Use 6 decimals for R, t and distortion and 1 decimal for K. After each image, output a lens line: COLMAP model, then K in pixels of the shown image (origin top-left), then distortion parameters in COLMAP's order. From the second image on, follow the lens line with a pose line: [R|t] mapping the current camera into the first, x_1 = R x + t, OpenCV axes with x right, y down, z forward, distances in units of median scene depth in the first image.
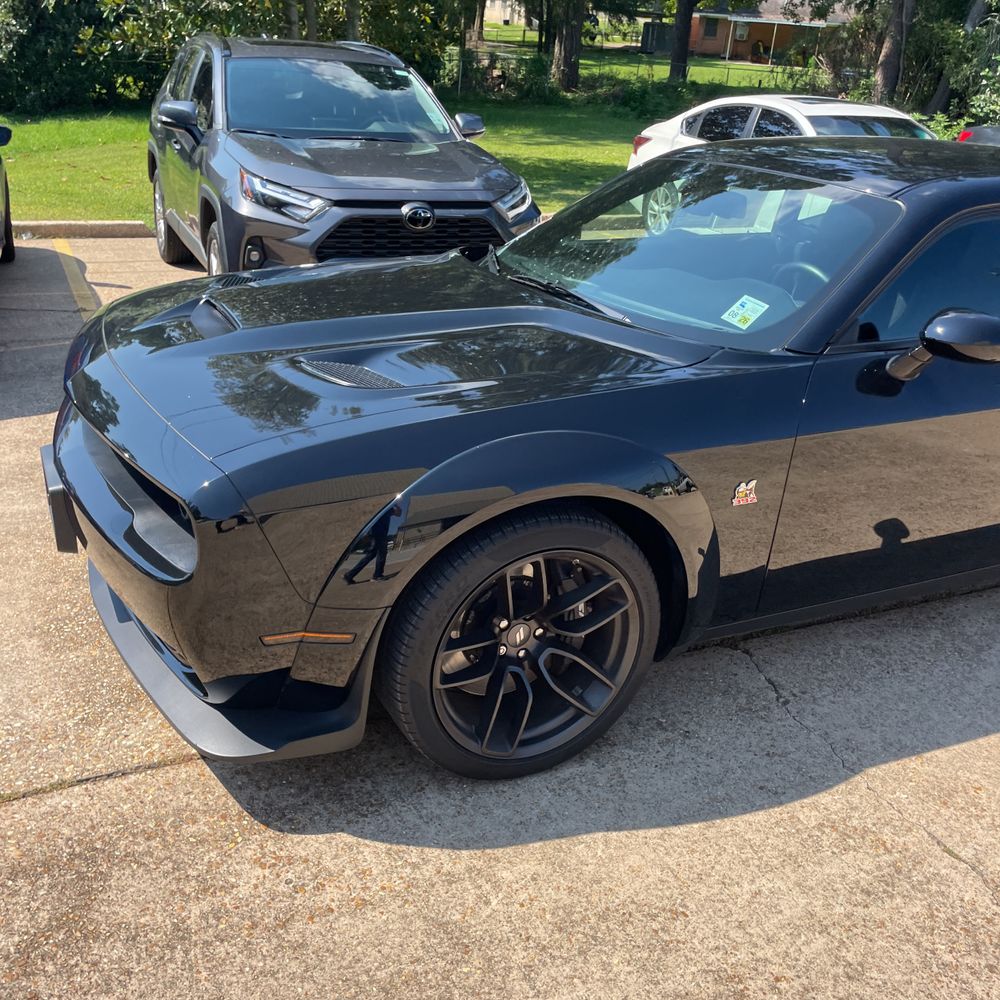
lens RADIAL K [[1008.1, 0, 500.7], [0, 1008.1, 510.5], [0, 0, 1]] dist [0.084641, -0.111838]
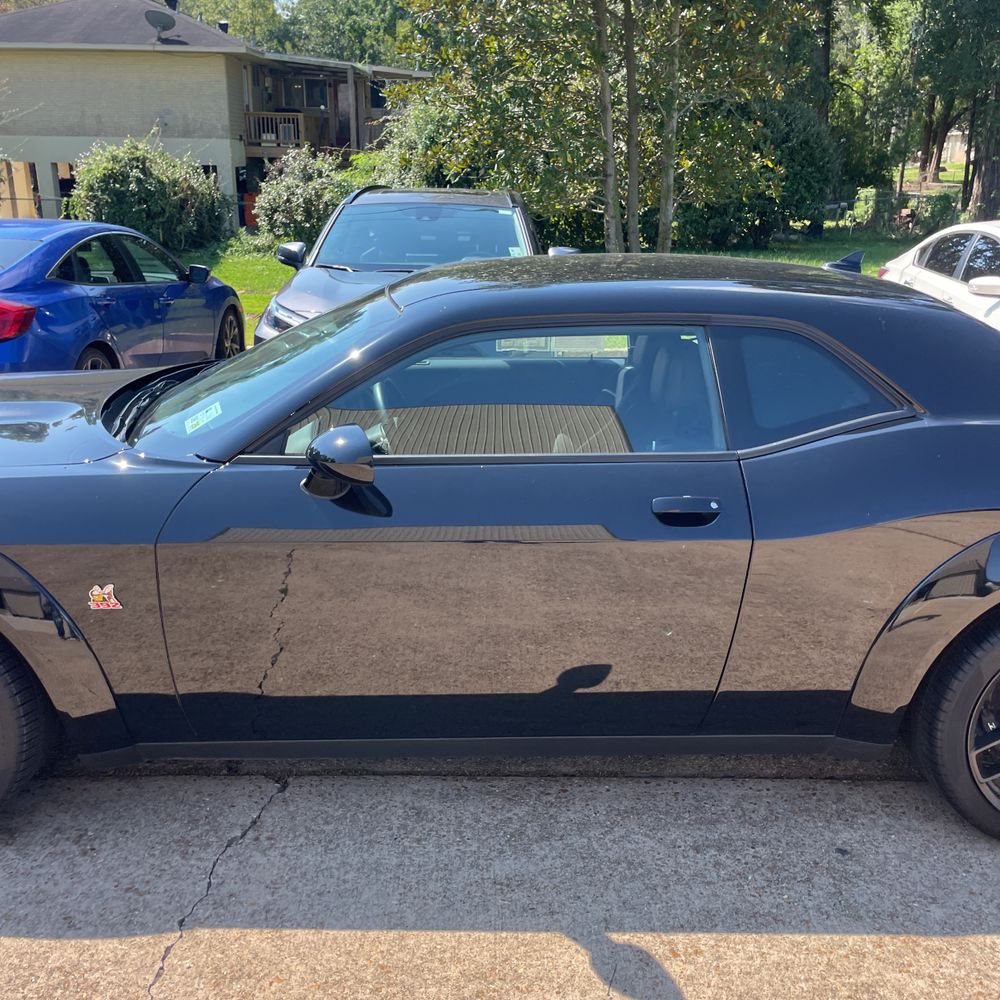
lens RADIAL K [[1008.9, 0, 515.9], [0, 1008.9, 503.0], [0, 0, 1]] dist [0.086086, -0.116379]
pose [[0.911906, 0.076576, -0.403191, 0.471675], [-0.130936, 0.985381, -0.108992, -0.024403], [0.388951, 0.152183, 0.908602, 0.124260]]
